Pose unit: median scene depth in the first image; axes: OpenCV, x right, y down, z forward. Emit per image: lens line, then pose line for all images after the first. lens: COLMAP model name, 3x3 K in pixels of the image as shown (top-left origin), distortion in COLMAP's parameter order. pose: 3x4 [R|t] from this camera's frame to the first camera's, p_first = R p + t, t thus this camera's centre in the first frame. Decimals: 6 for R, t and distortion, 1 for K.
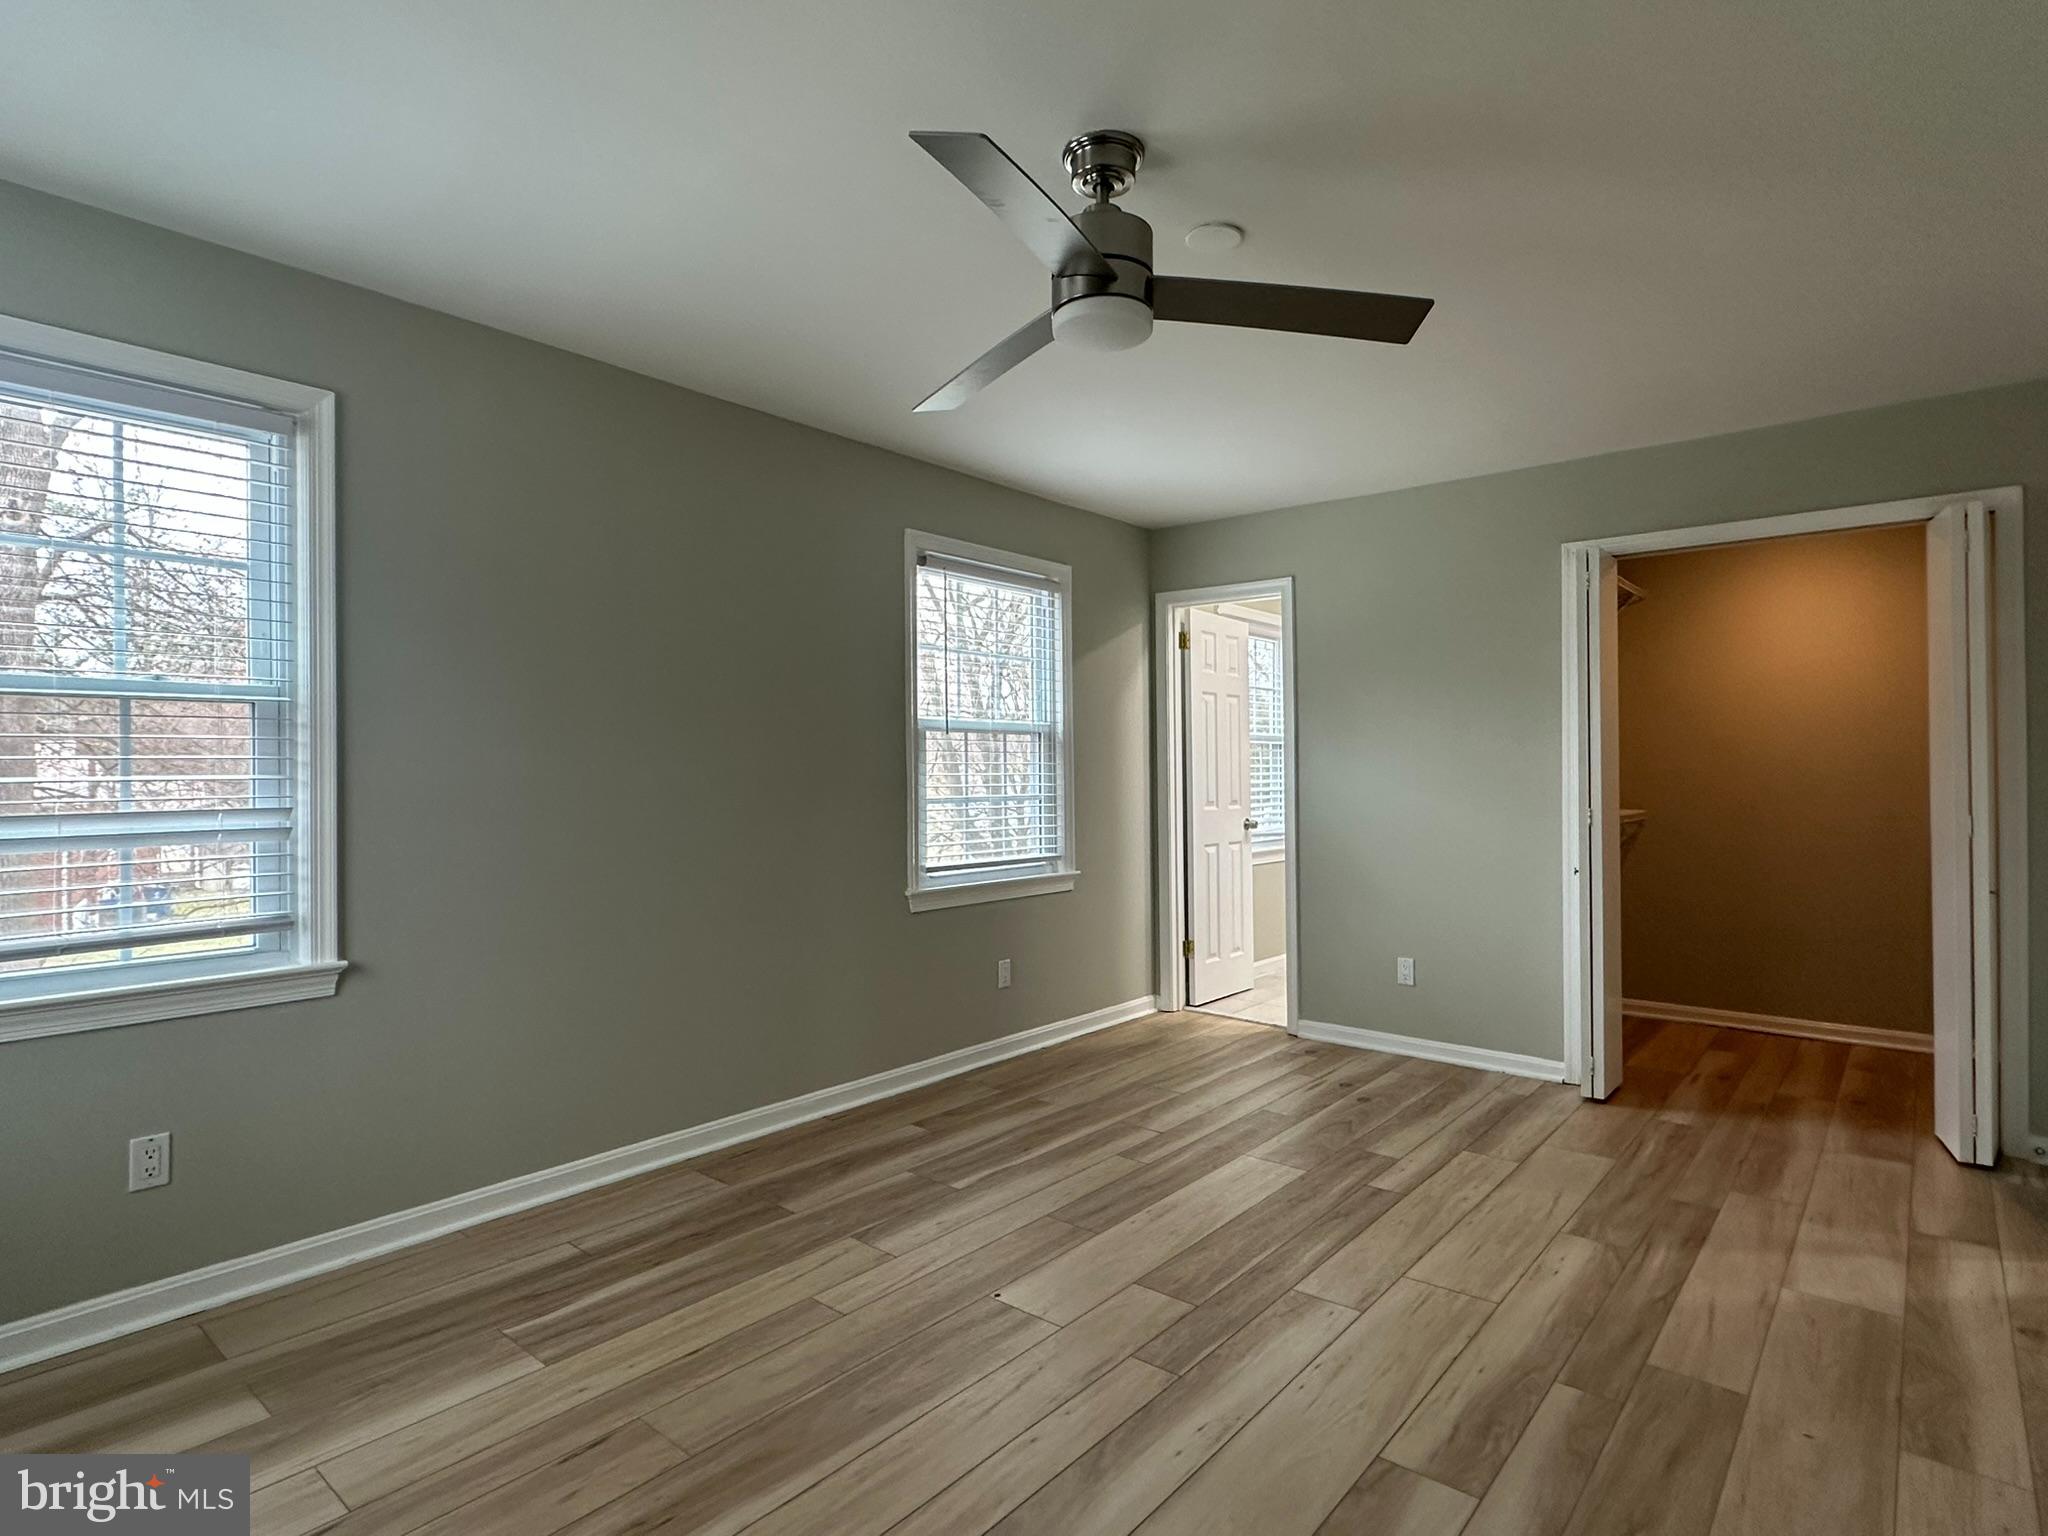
lens RADIAL K [[1075.6, 0, 1021.8], [0, 1075.6, 774.8], [0, 0, 1]] dist [-0.005427, 0.002556]
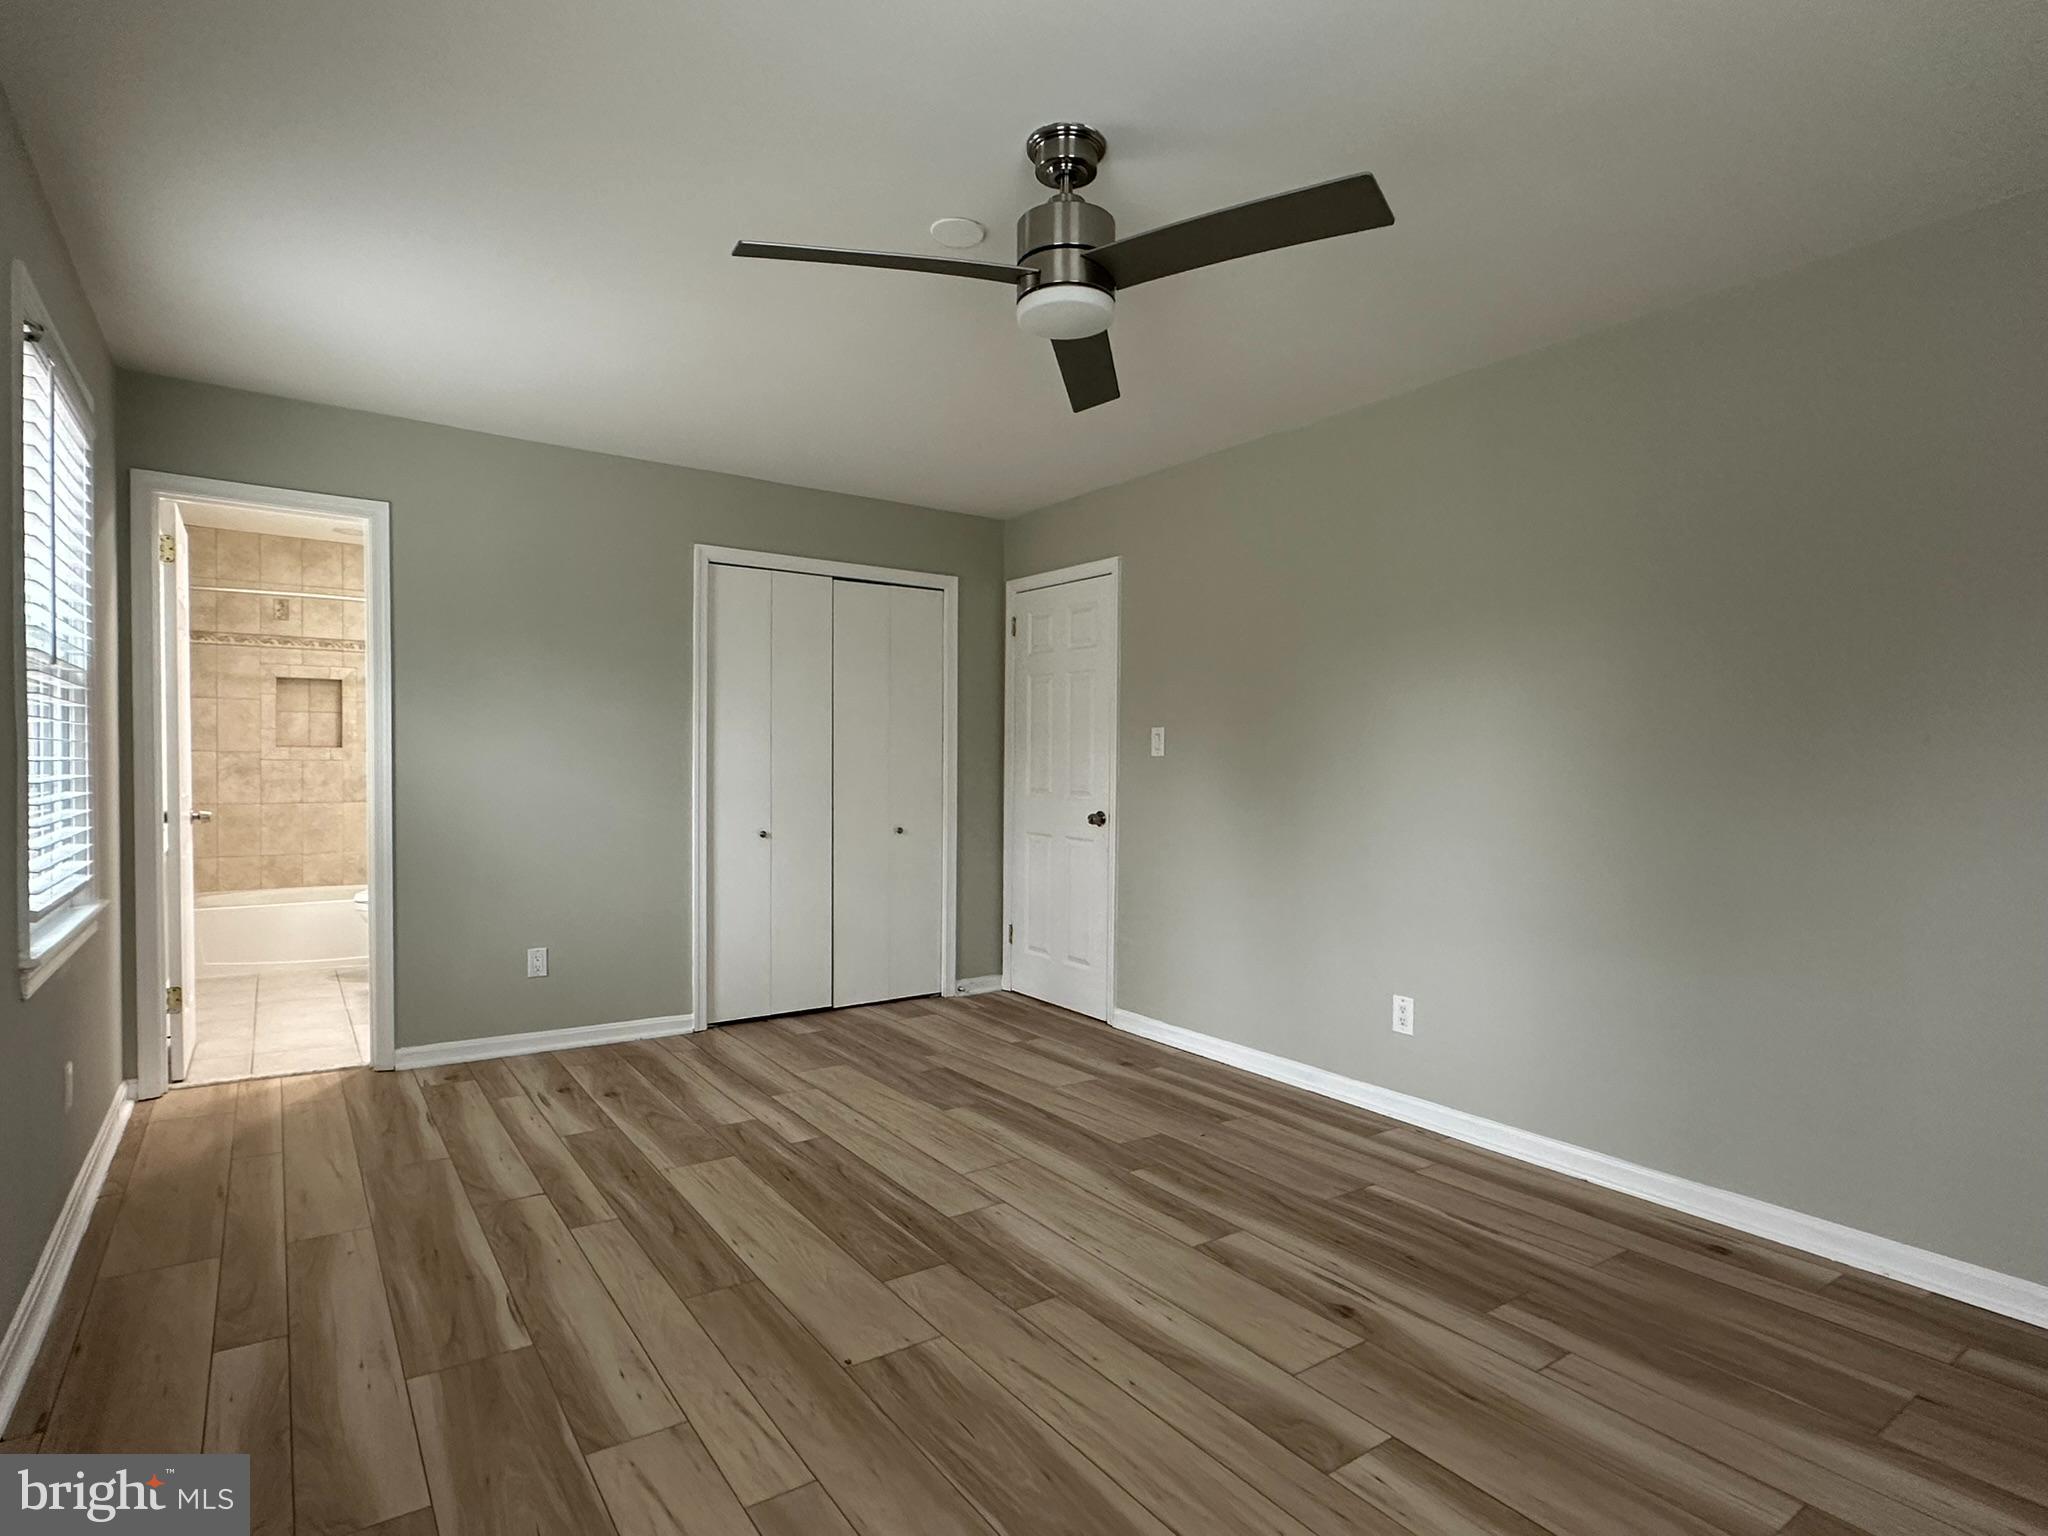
lens RADIAL K [[1075.6, 0, 1018.6], [0, 1075.6, 771.9], [0, 0, 1]] dist [-0.005427, 0.002556]
pose [[0.254854, -0.002336, 0.966977, -0.623638], [-0.010208, 0.999935, 0.005106, 0.012125], [-0.966926, -0.011172, 0.254814, 0.513864]]
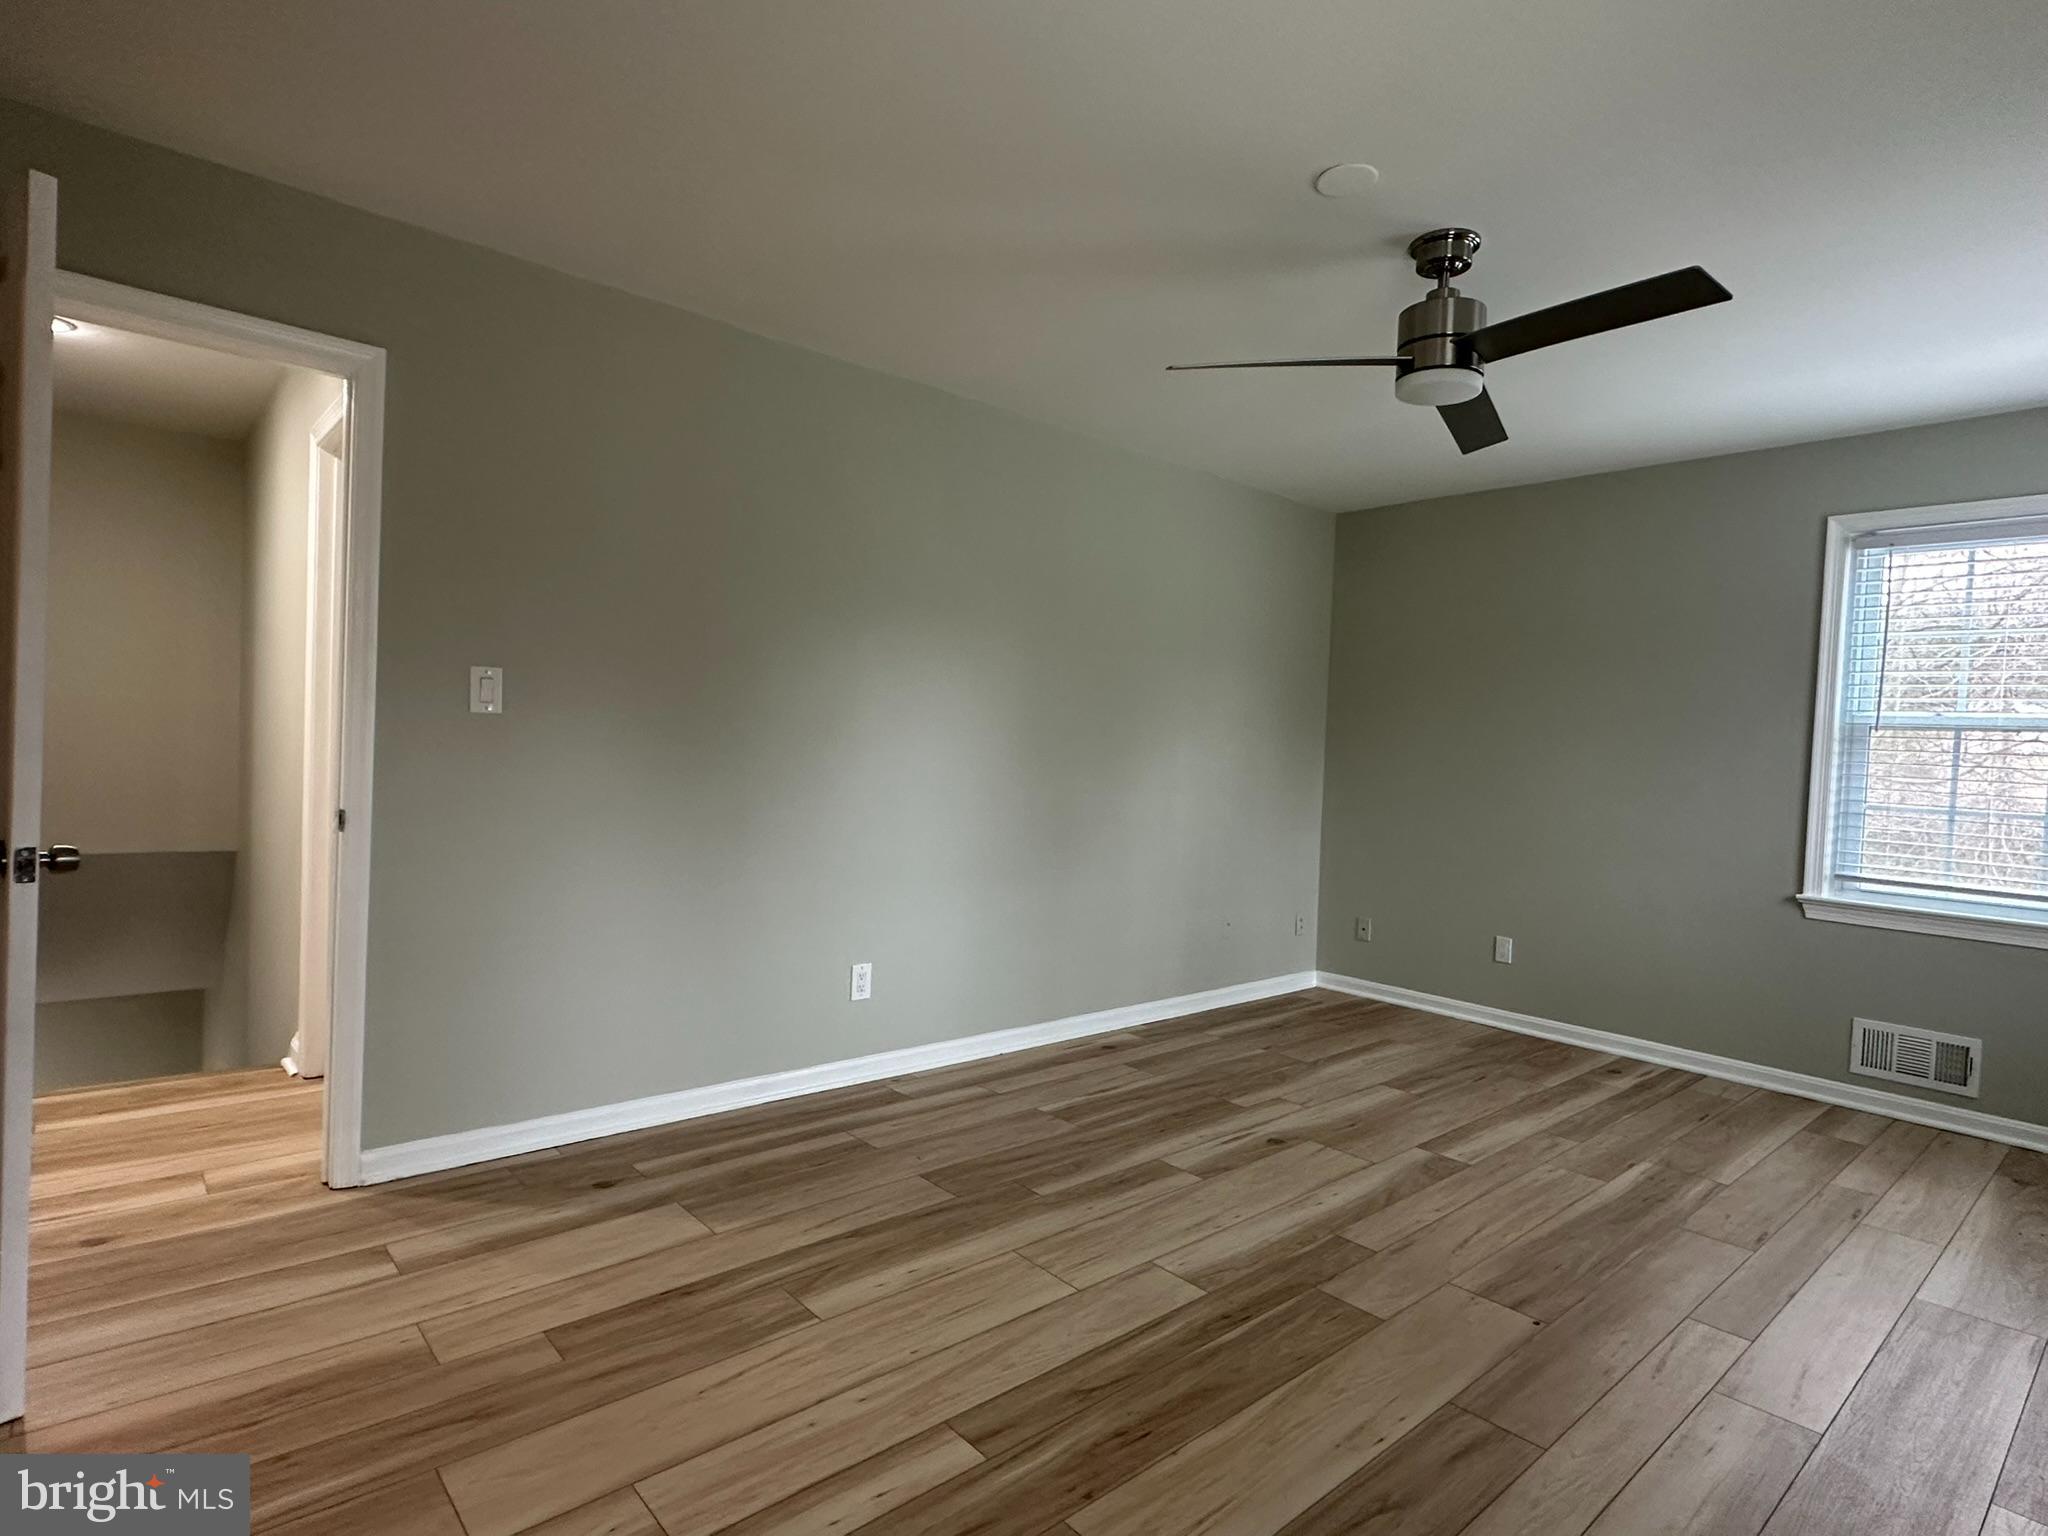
lens RADIAL K [[1075.6, 0, 1026.9], [0, 1075.6, 769.3], [0, 0, 1]] dist [-0.005427, 0.002556]
pose [[-0.989426, -0.040237, 0.139348, 0.232518], [-0.037337, 0.999030, 0.023364, 0.005514], [-0.140153, 0.017914, -0.989968, 1.522784]]
